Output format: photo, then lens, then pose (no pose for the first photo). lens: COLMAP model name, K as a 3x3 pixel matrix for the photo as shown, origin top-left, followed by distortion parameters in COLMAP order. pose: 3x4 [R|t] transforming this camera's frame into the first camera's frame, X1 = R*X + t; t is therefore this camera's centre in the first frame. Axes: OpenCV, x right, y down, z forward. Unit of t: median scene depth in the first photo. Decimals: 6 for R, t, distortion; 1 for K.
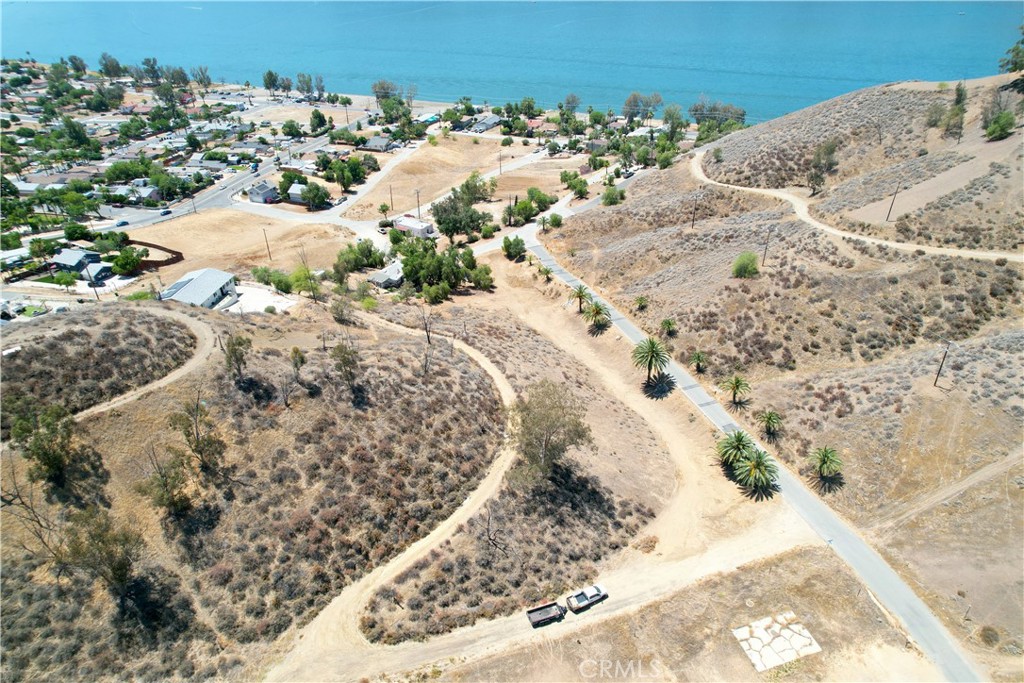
lens RADIAL K [[655.2, 0, 529.2], [0, 655.2, 359.2], [0, 0, 1]] dist [-0.072684, 0.063899]
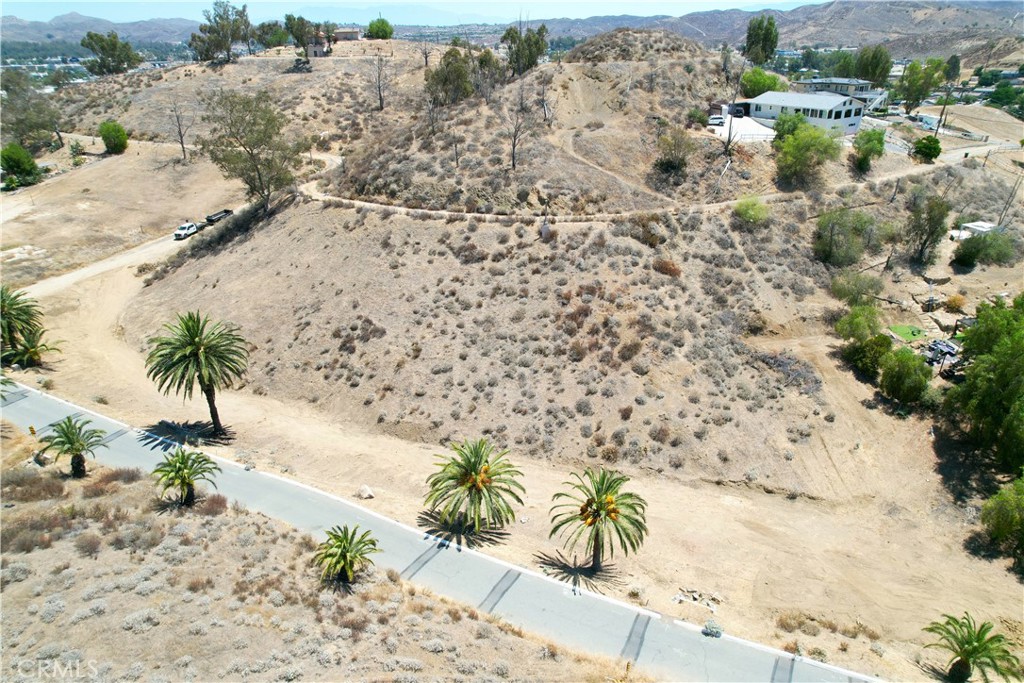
lens RADIAL K [[655.2, 0, 516.9], [0, 655.2, 342.5], [0, 0, 1]] dist [-0.072684, 0.063899]
pose [[-0.730353, 0.312573, -0.607357, 0.215030], [-0.350534, 0.591644, 0.726006, -0.281478], [0.586269, 0.743139, -0.322541, 0.934785]]
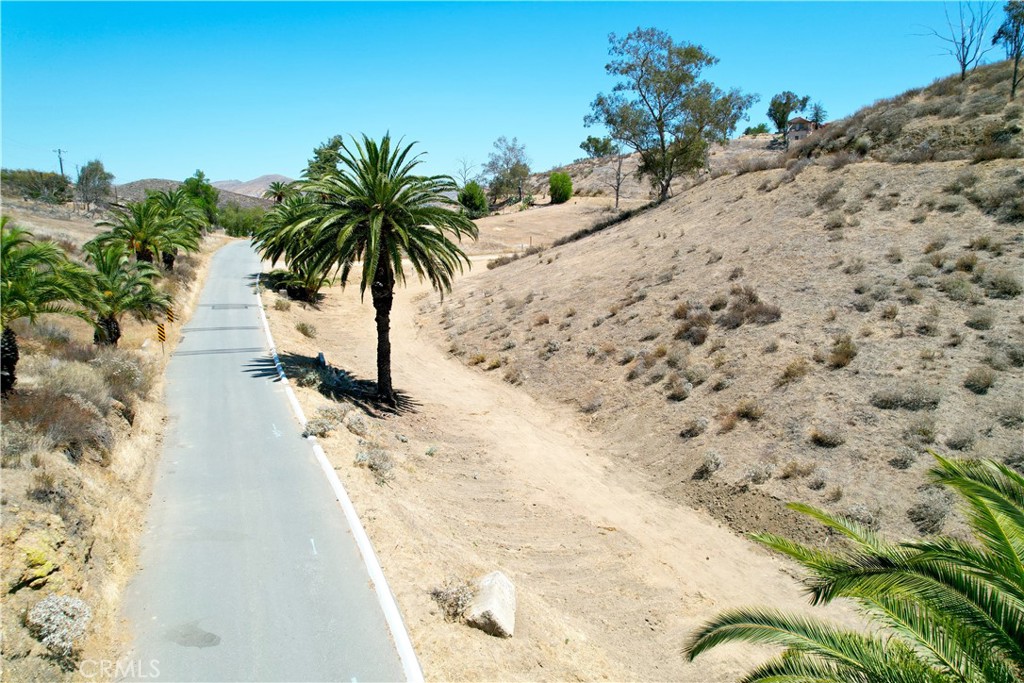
lens RADIAL K [[655.2, 0, 518.2], [0, 655.2, 341.1], [0, 0, 1]] dist [-0.072684, 0.063899]
pose [[-0.998351, 0.008669, -0.056754, 0.117437], [-0.033222, 0.719000, 0.694215, -0.095332], [0.046824, 0.694956, -0.717526, 0.887470]]
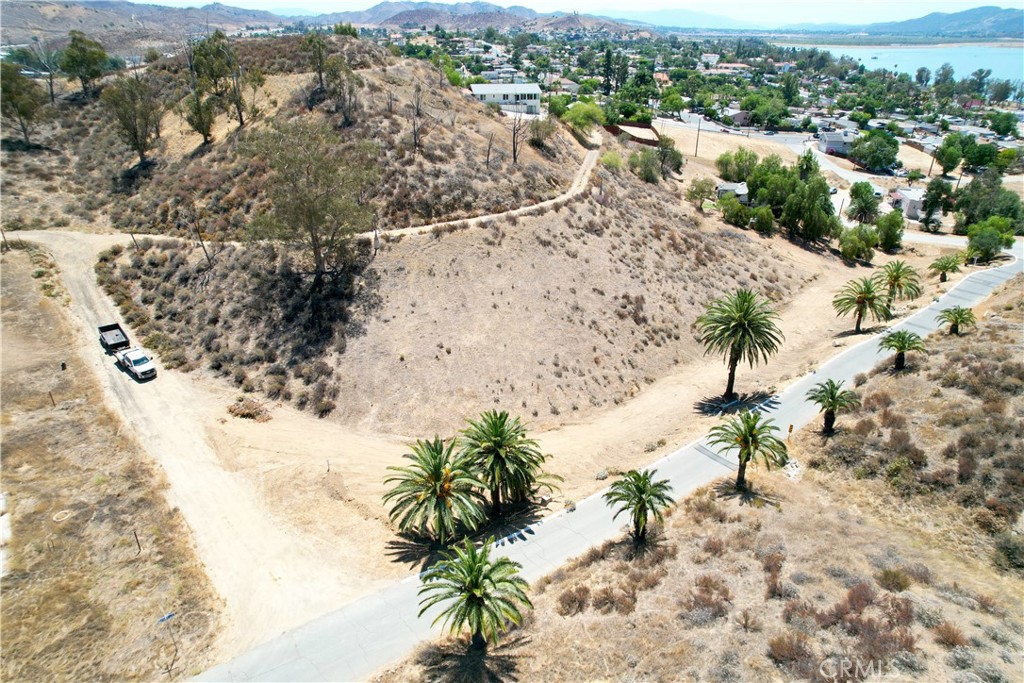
lens RADIAL K [[655.2, 0, 514.0], [0, 655.2, 345.8], [0, 0, 1]] dist [-0.072684, 0.063899]
pose [[0.309944, 0.430865, -0.847520, 0.405737], [-0.521004, 0.822629, 0.227676, -0.013176], [0.795292, 0.370995, 0.479451, 0.491994]]
